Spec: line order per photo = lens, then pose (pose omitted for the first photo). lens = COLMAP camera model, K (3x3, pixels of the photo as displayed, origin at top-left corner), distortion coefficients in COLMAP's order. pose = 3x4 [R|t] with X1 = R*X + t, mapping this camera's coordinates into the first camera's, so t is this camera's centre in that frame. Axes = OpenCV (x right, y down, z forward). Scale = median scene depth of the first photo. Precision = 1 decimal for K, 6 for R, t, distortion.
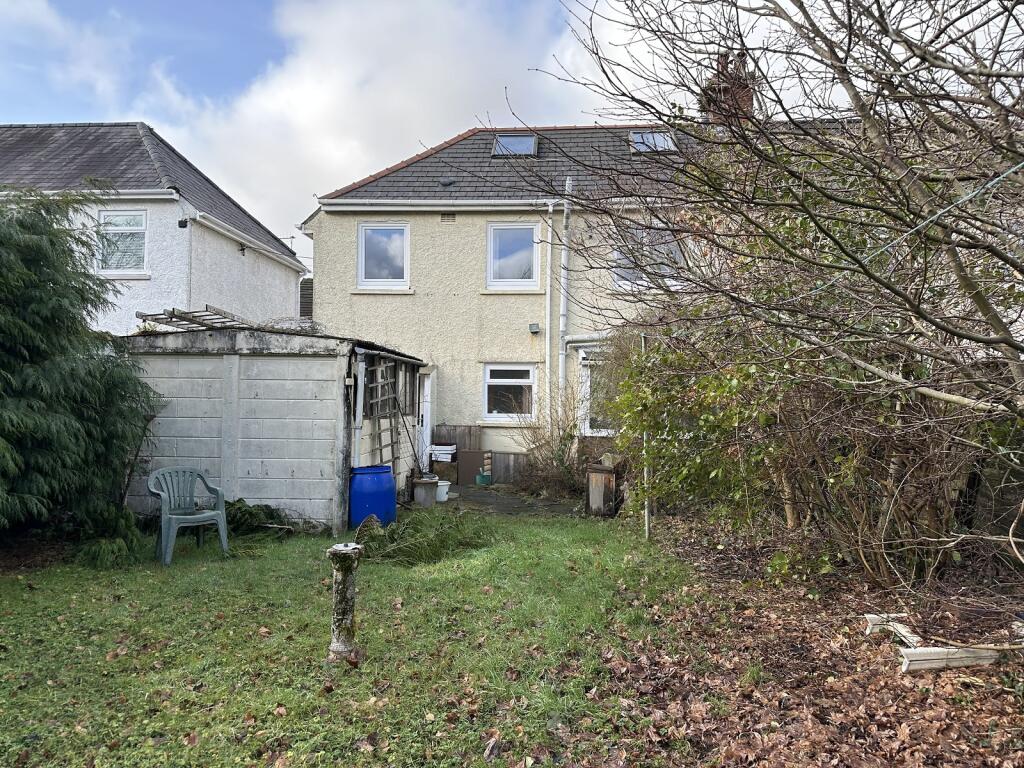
lens RADIAL K [[723.0, 0, 511.6], [0, 723.0, 384.2], [0, 0, 1]] dist [0.028146, -0.025369]
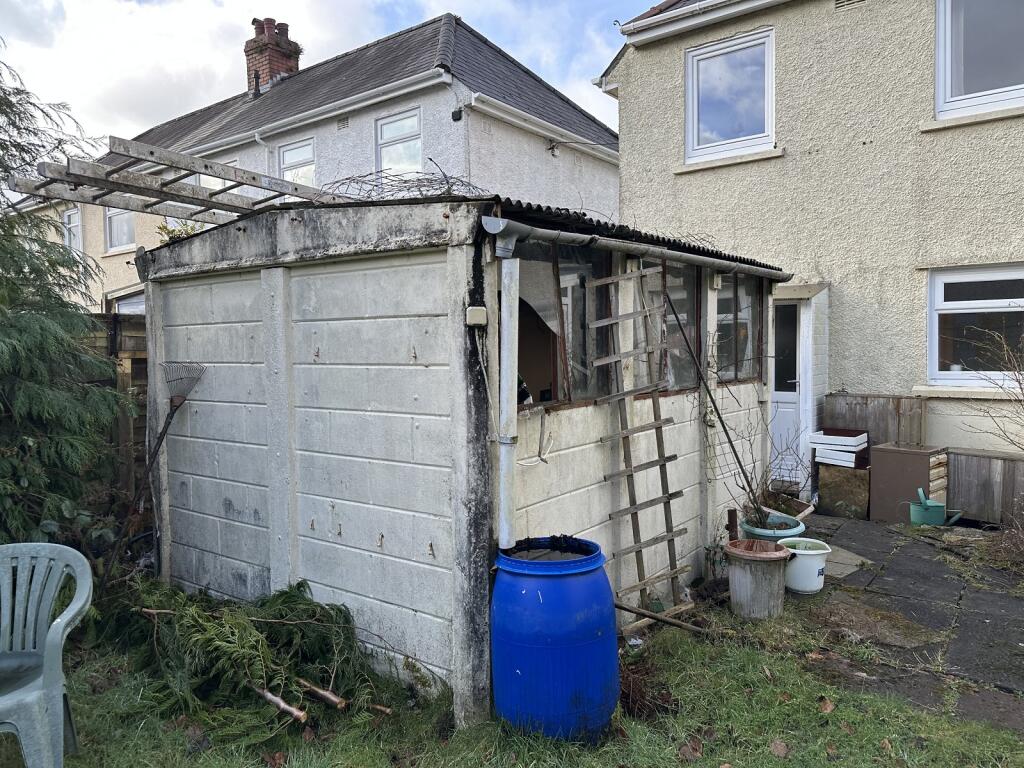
lens RADIAL K [[723.0, 0, 508.6], [0, 723.0, 376.2], [0, 0, 1]] dist [0.028146, -0.025369]
pose [[0.837274, -0.000807, -0.546783, -0.011542], [0.037523, 0.997726, 0.055987, 0.007218], [0.545495, -0.067393, 0.835400, 0.690276]]
